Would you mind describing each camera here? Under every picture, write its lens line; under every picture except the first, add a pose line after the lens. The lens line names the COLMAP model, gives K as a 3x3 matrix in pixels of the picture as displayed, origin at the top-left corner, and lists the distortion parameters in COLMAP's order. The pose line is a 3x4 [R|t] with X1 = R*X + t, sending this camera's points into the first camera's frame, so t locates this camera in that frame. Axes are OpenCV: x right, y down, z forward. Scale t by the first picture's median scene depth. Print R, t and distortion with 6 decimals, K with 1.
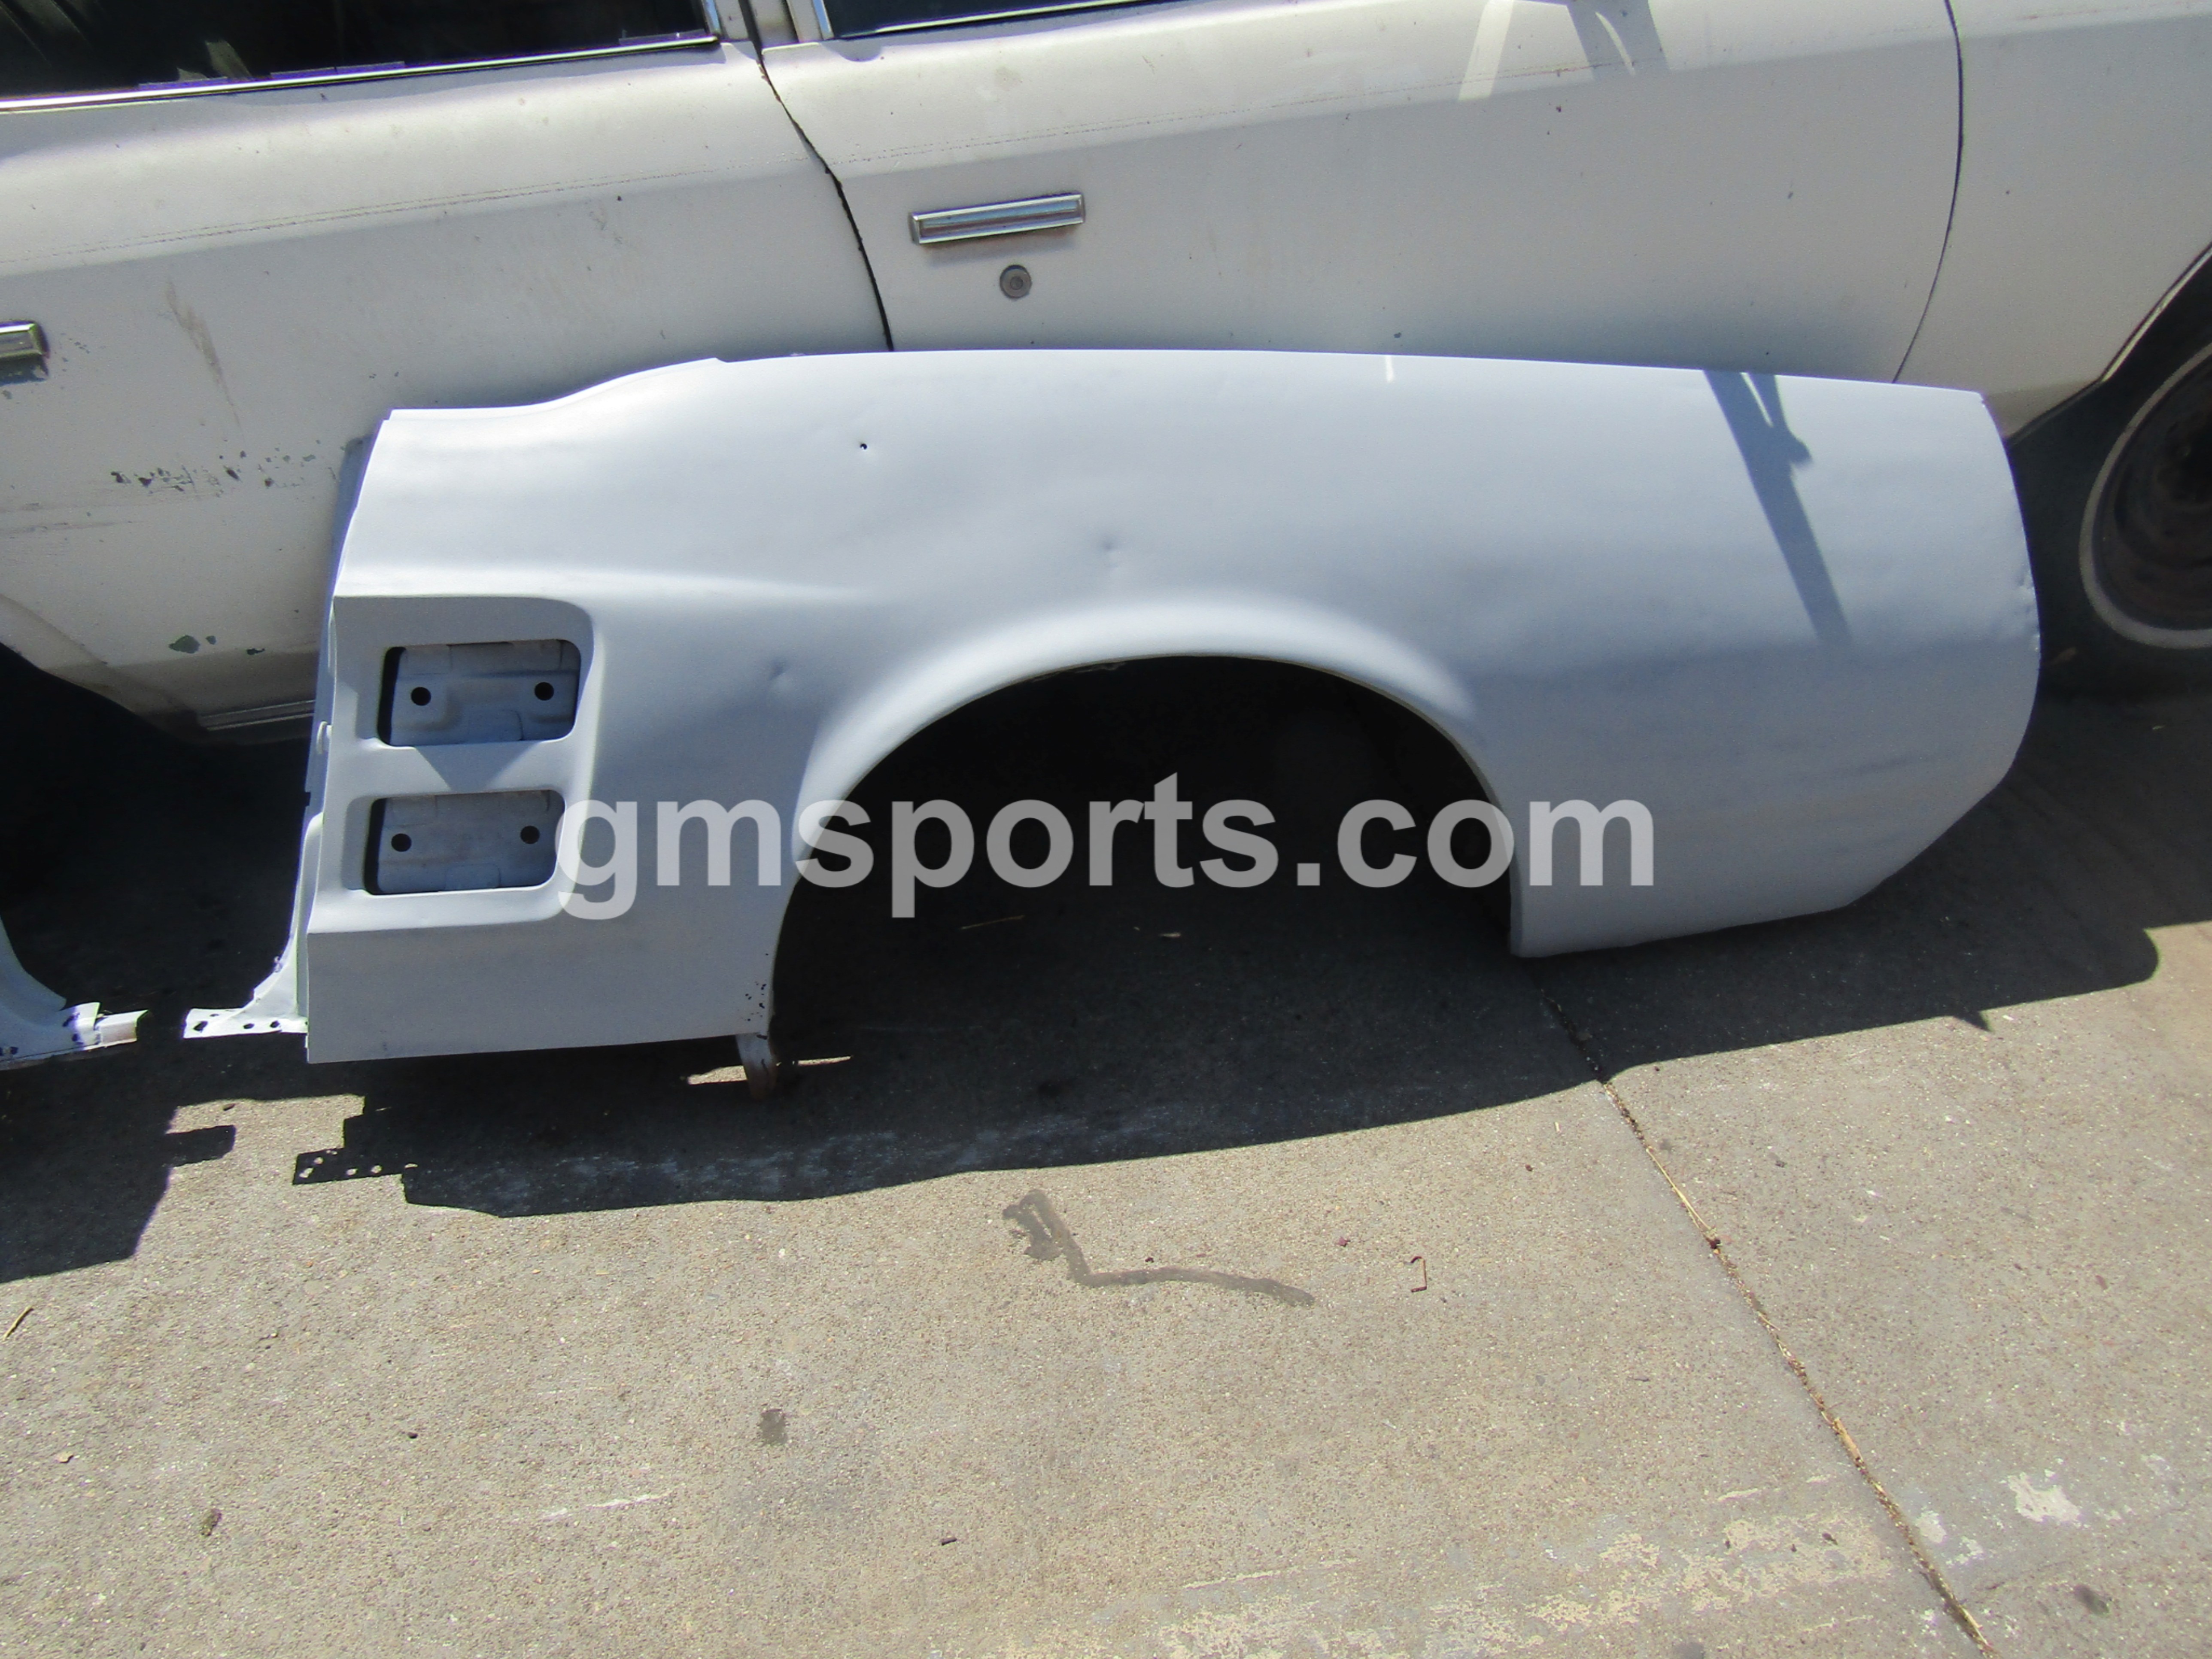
lens RADIAL K [[1573.8, 0, 1105.3], [0, 1573.8, 824.8], [0, 0, 1]] dist [-0.007839, -0.001713]
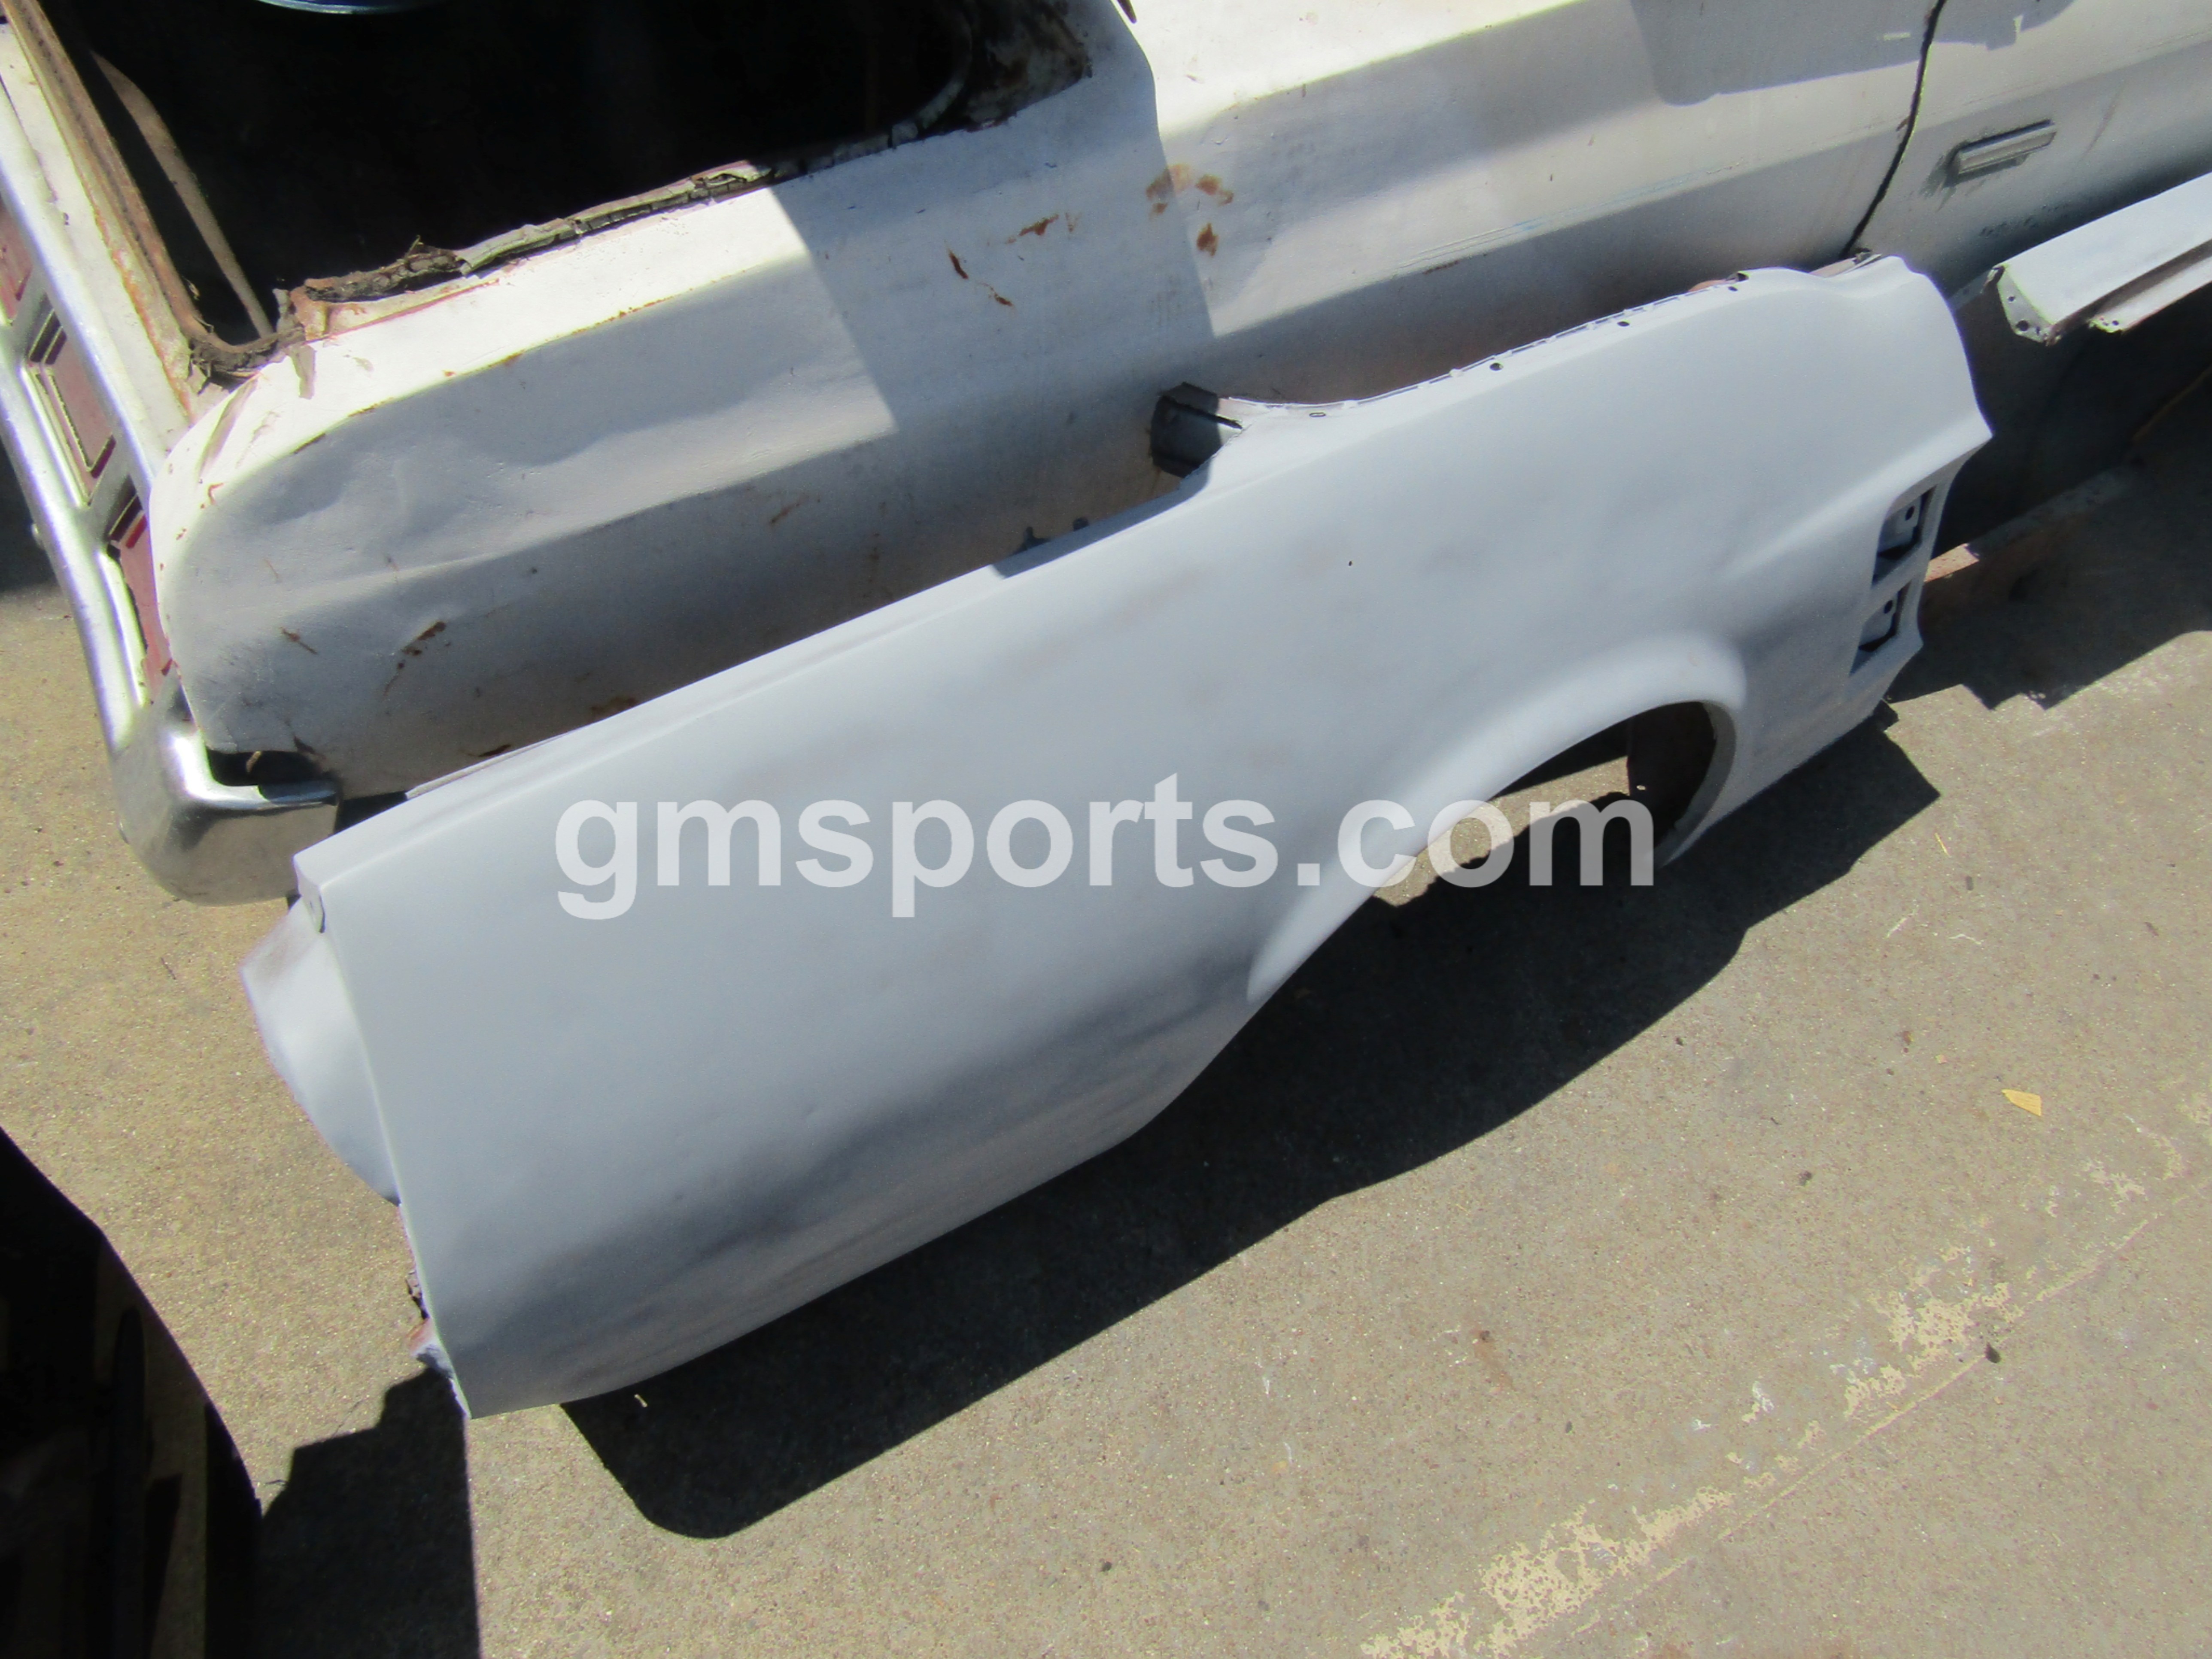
lens RADIAL K [[1573.8, 0, 1116.1], [0, 1573.8, 832.0], [0, 0, 1]] dist [-0.007839, -0.001713]
pose [[0.924908, -0.155718, 0.346838, -1.863968], [-0.001977, 0.910293, 0.413960, -0.313447], [-0.380185, -0.383561, 0.841629, 0.005157]]
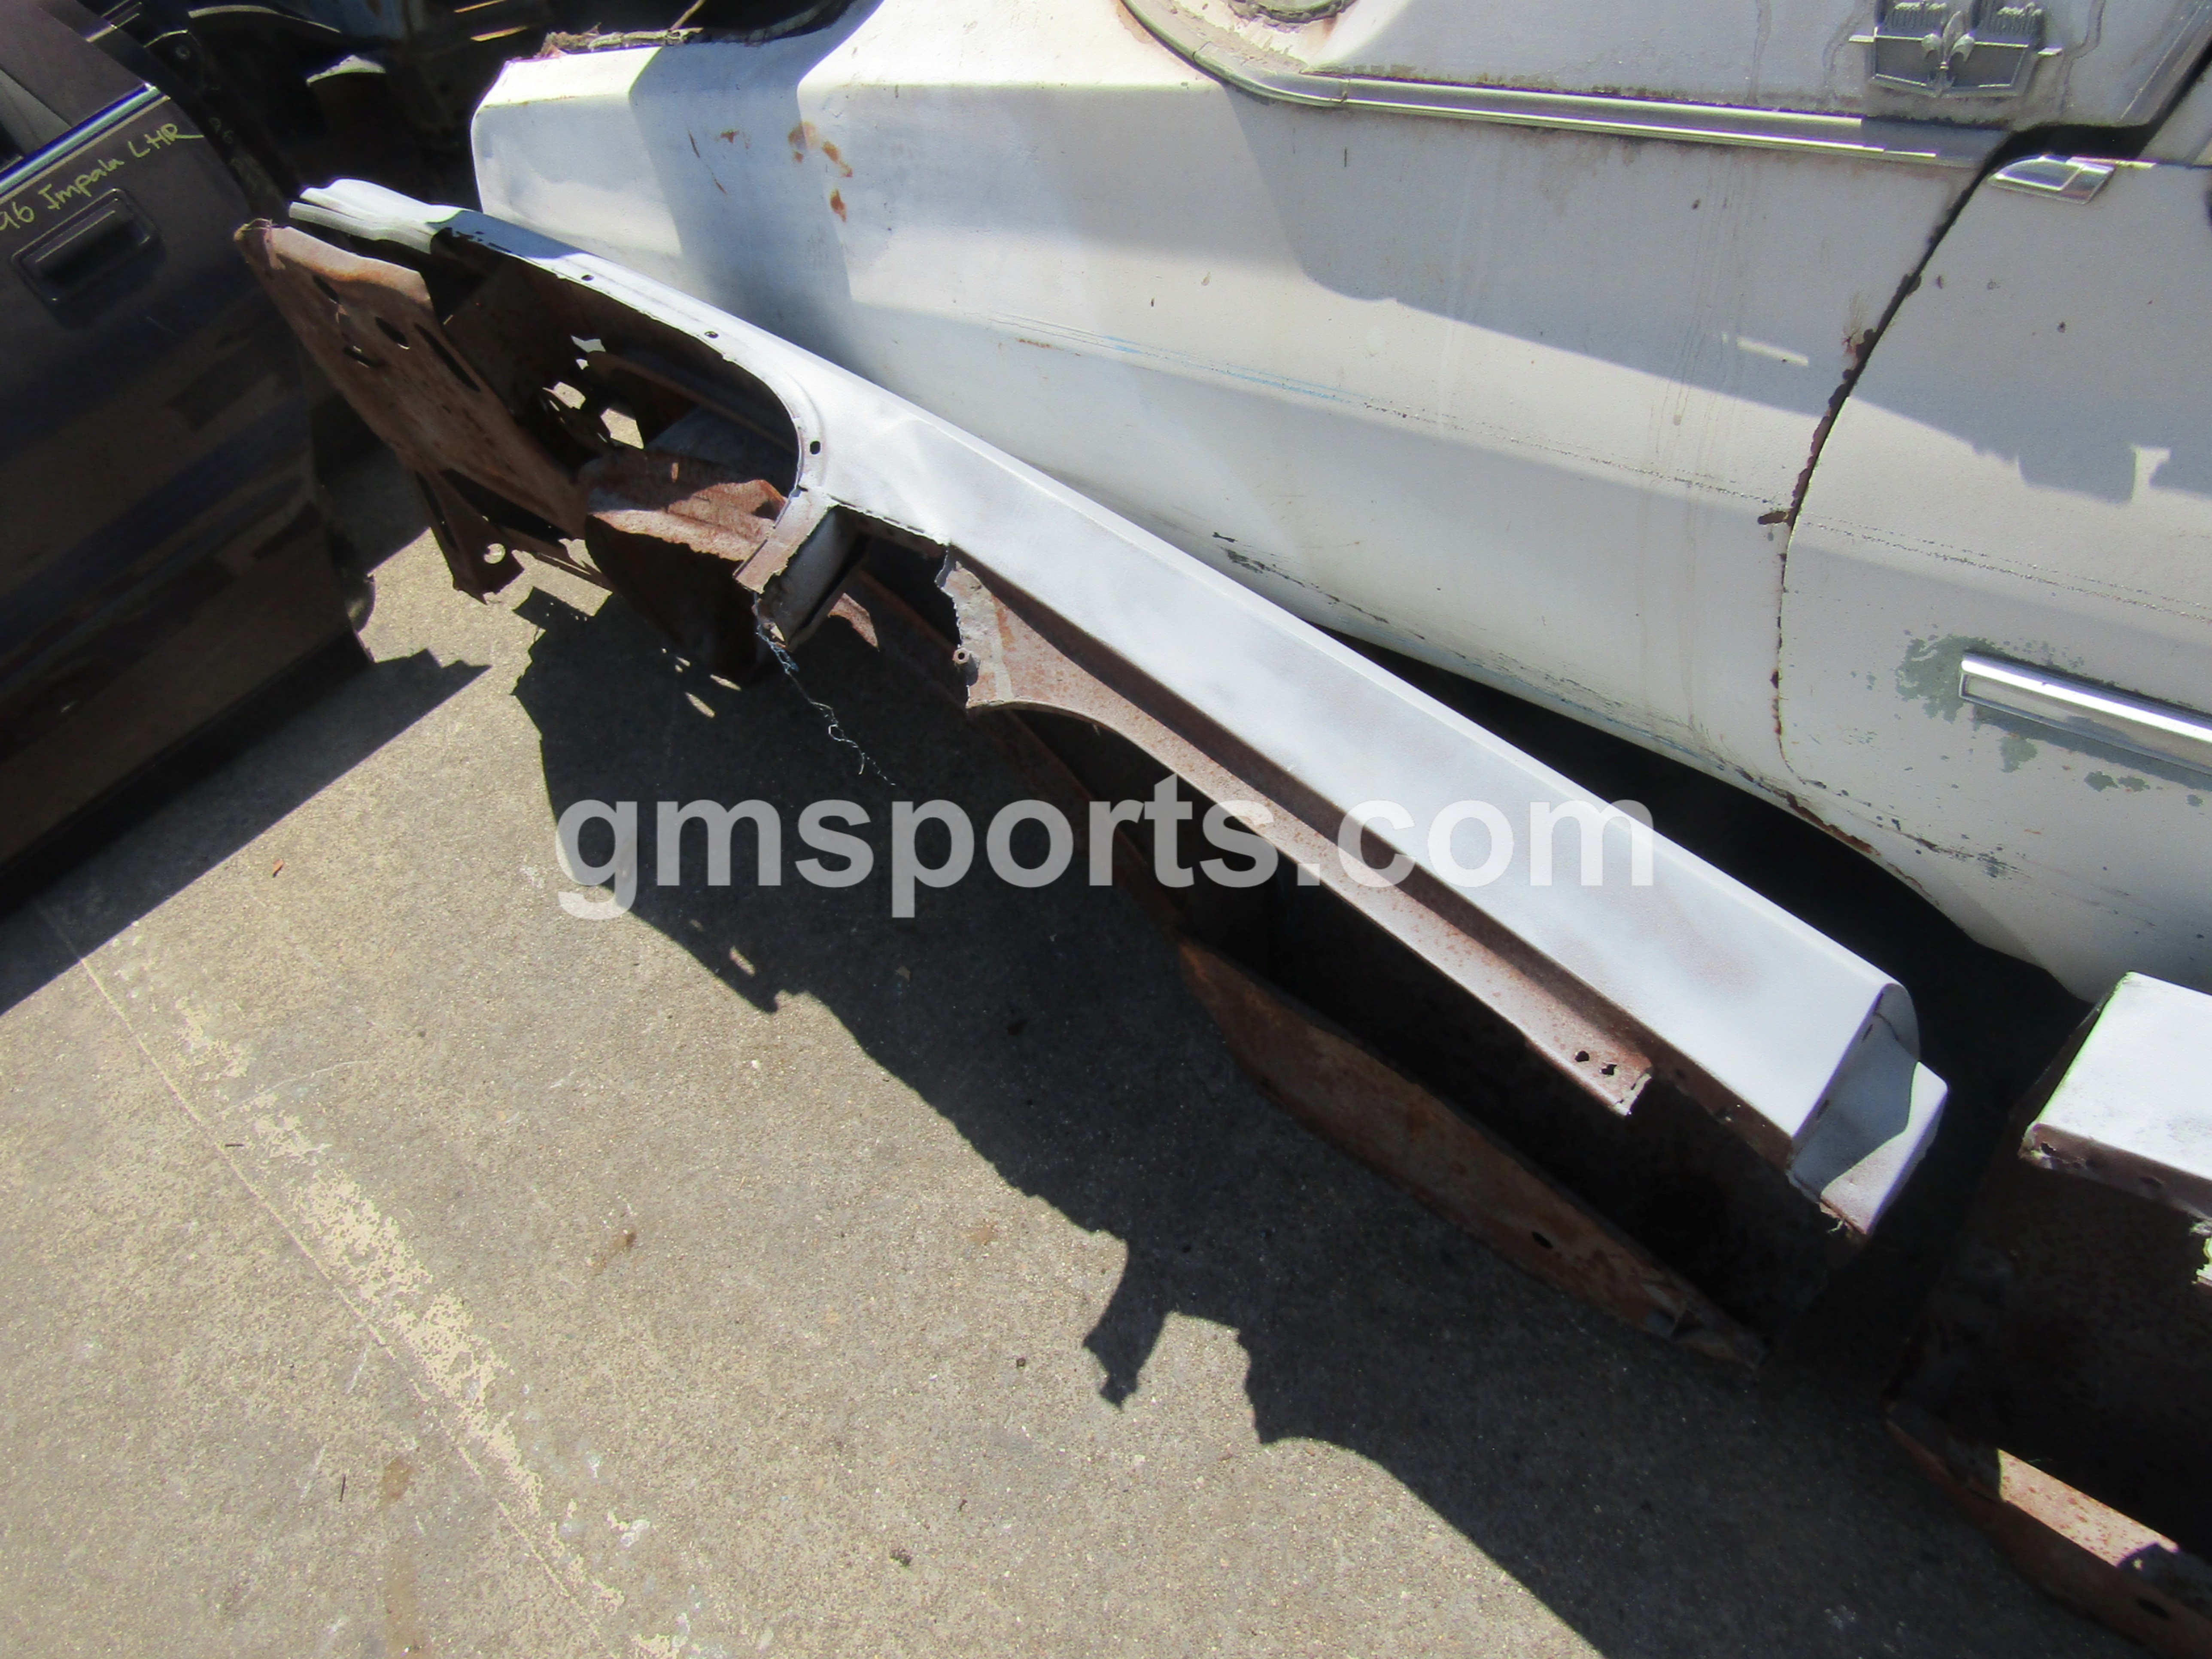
lens RADIAL K [[1573.8, 0, 1111.5], [0, 1573.8, 843.2], [0, 0, 1]] dist [-0.007839, -0.001713]
pose [[0.588674, 0.550498, -0.591958, -0.585535], [-0.168433, 0.799743, 0.576231, -0.514520], [0.790628, -0.239507, 0.563510, 0.376684]]
